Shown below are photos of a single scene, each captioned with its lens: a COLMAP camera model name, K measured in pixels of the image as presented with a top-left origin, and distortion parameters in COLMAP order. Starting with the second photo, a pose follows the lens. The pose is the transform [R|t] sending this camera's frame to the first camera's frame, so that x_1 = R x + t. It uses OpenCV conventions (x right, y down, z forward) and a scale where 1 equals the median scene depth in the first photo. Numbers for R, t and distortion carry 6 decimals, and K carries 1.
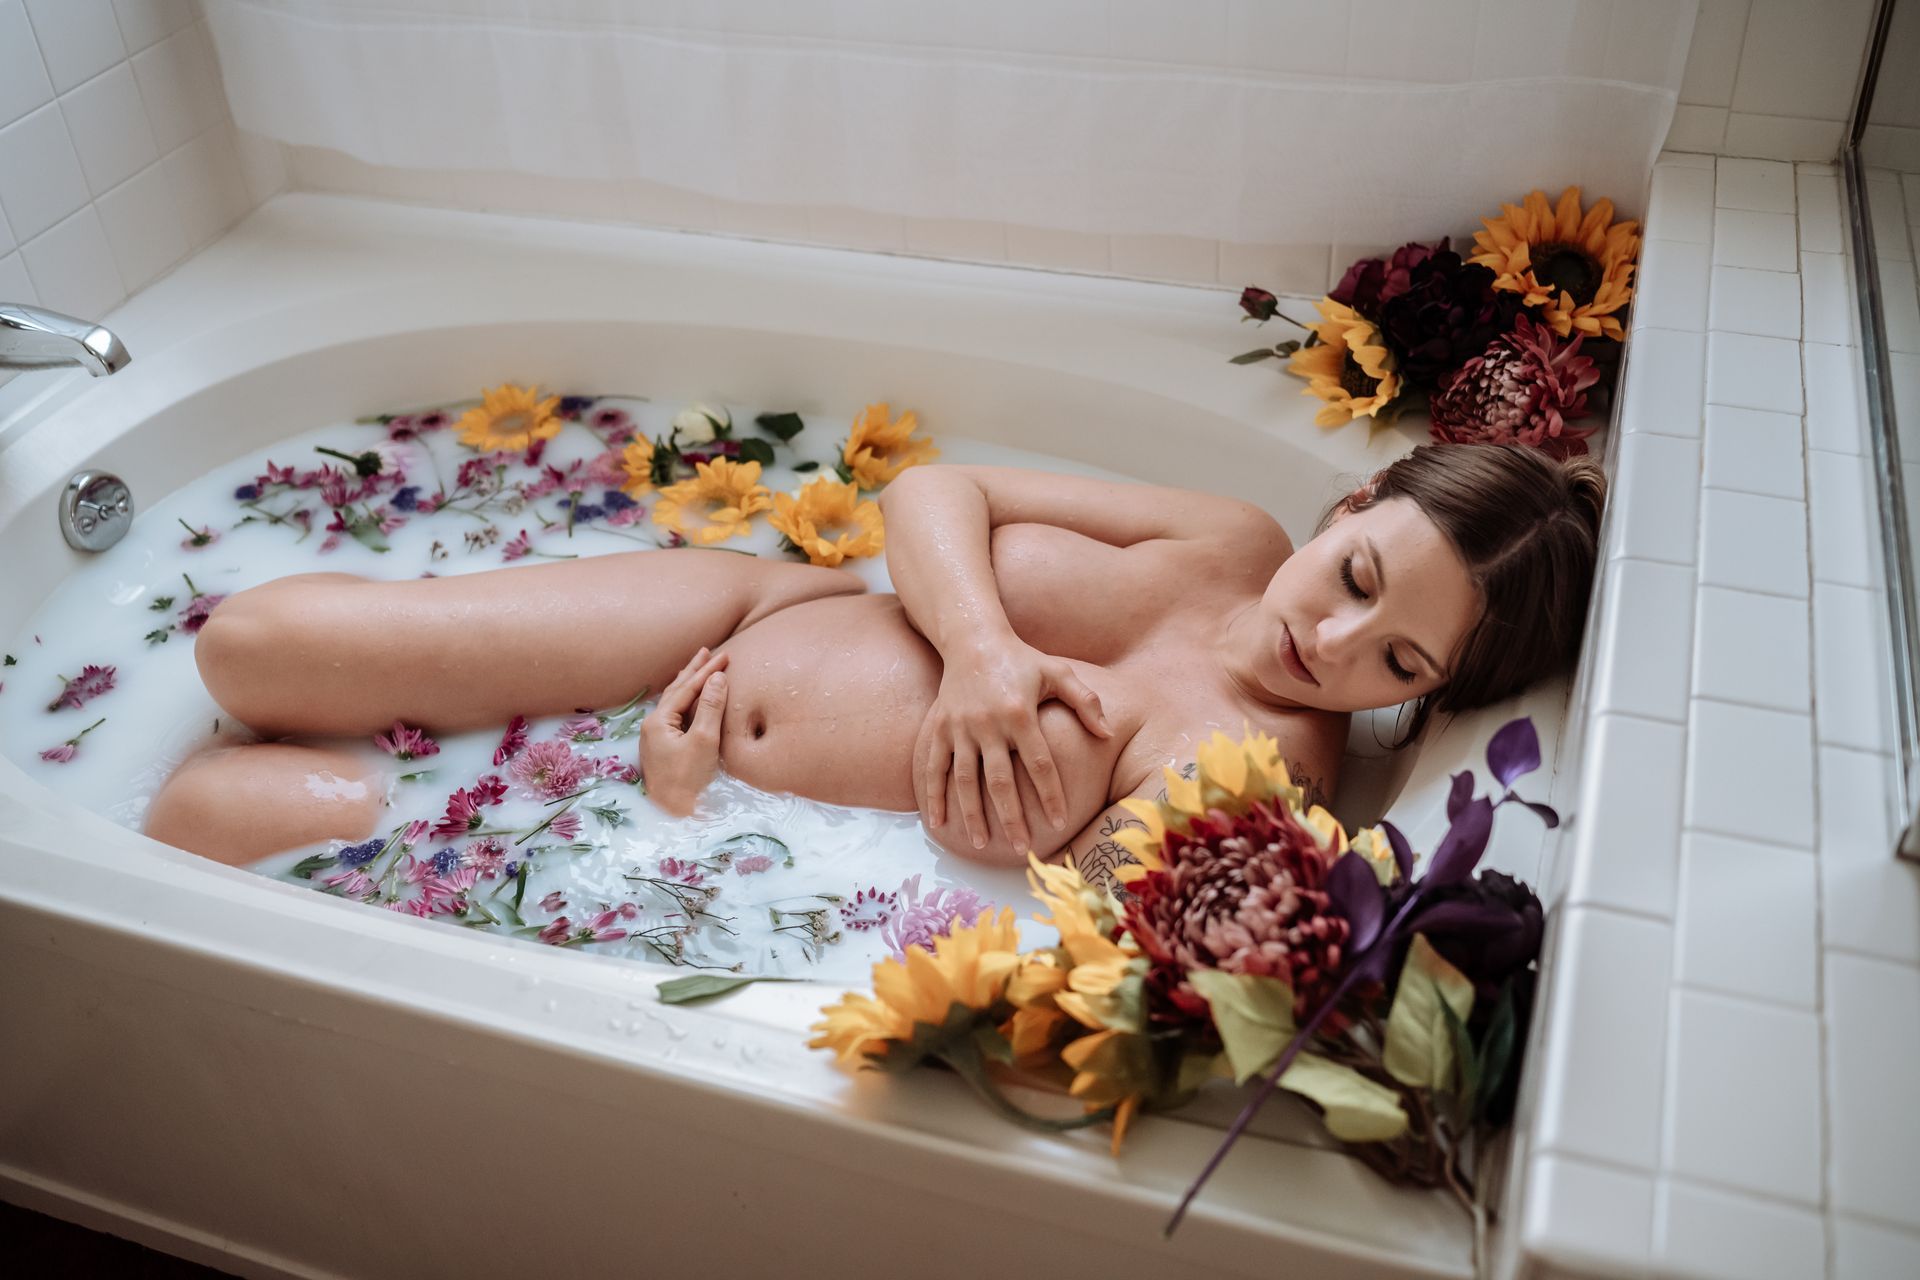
lens RADIAL K [[1701.5, 0, 960.0], [0, 1701.5, 640.0], [0, 0, 1]] dist [0.001370, -0.022970]
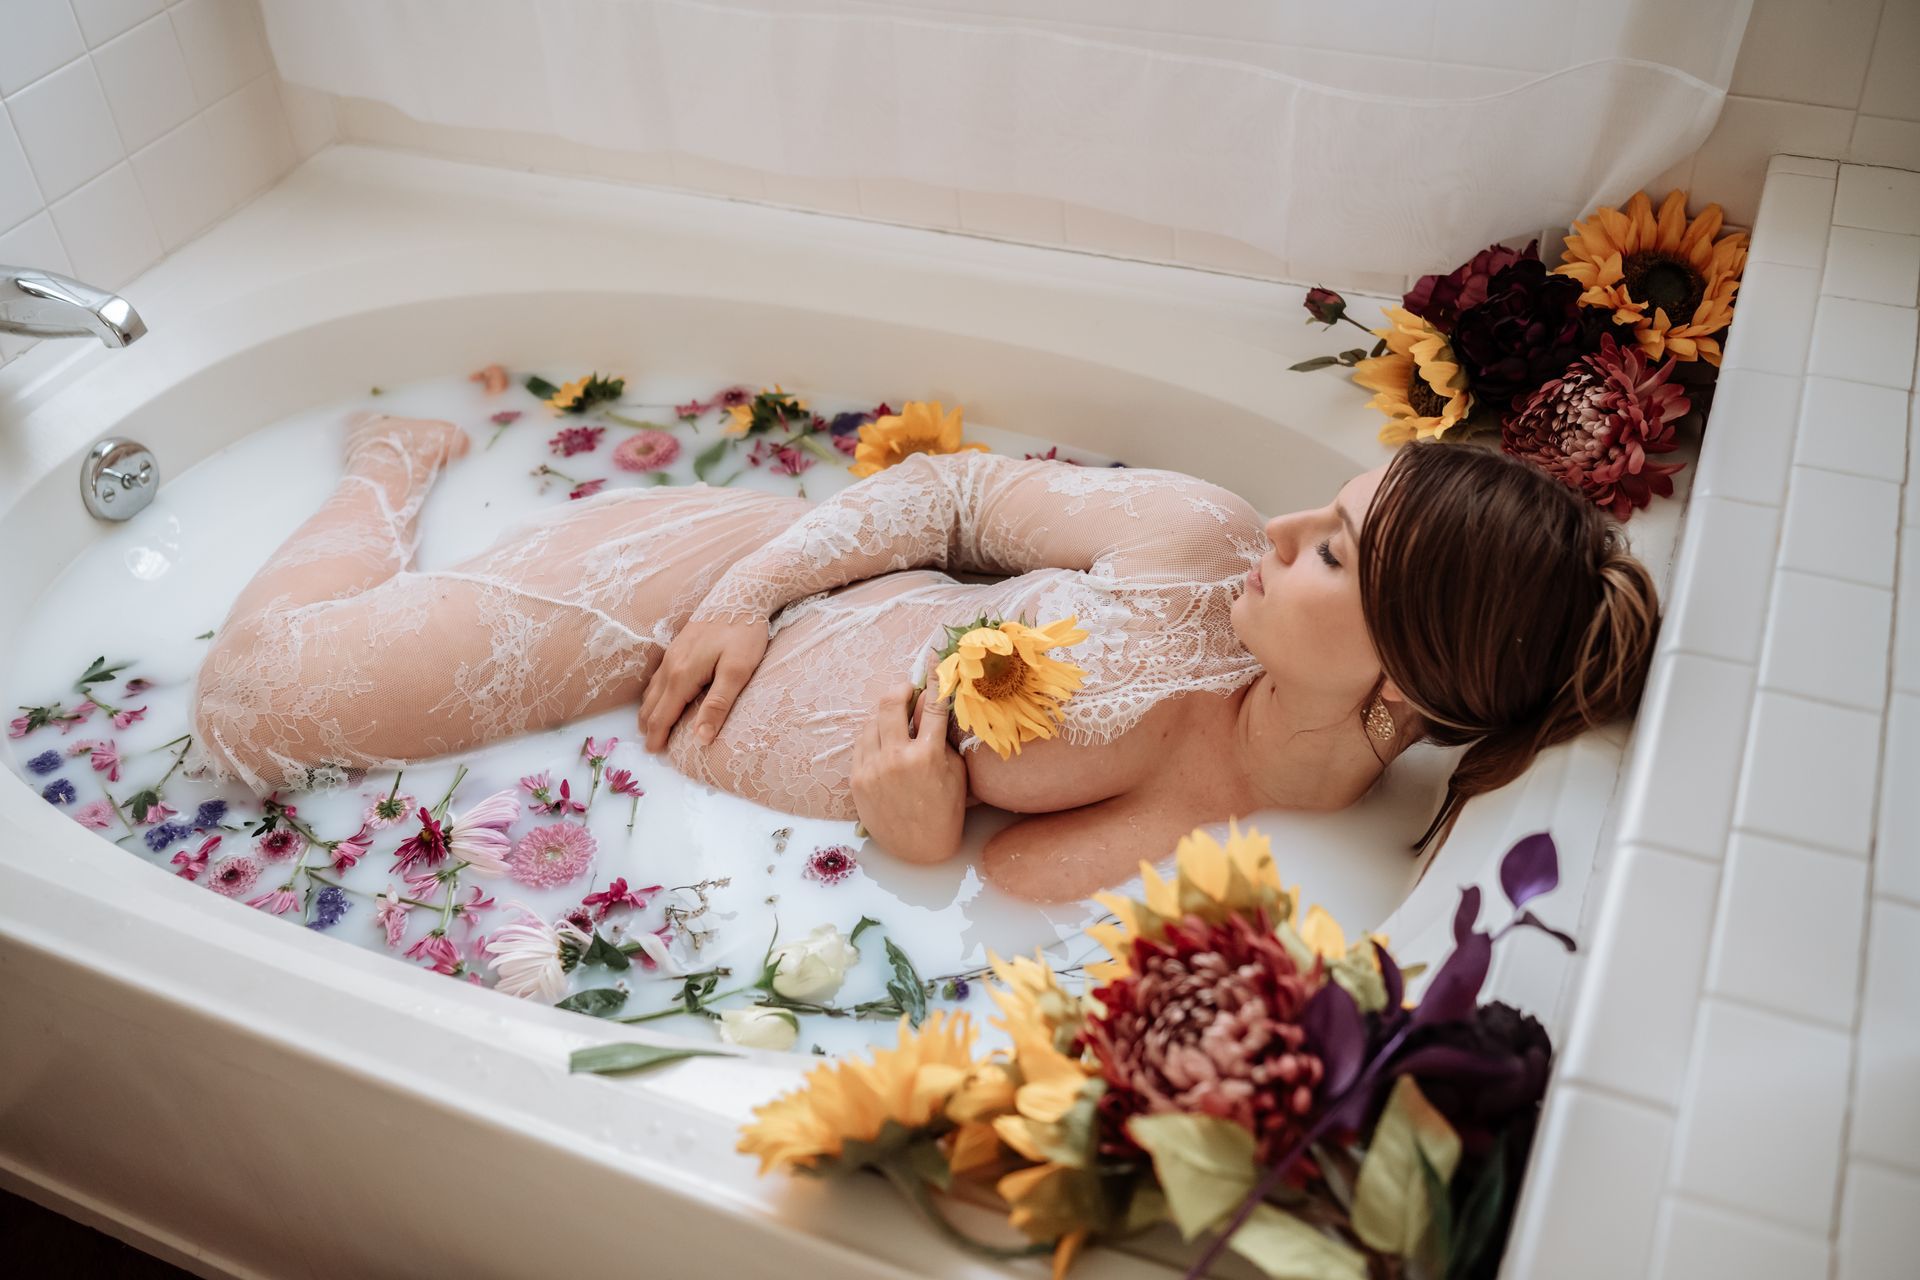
lens RADIAL K [[1701.5, 0, 960.0], [0, 1701.5, 640.0], [0, 0, 1]] dist [0.001370, -0.022970]
pose [[0.996535, 0.044386, -0.070341, 0.057040], [-0.041046, 0.997992, 0.048231, -0.059146], [0.072340, -0.045177, 0.996356, 0.061161]]
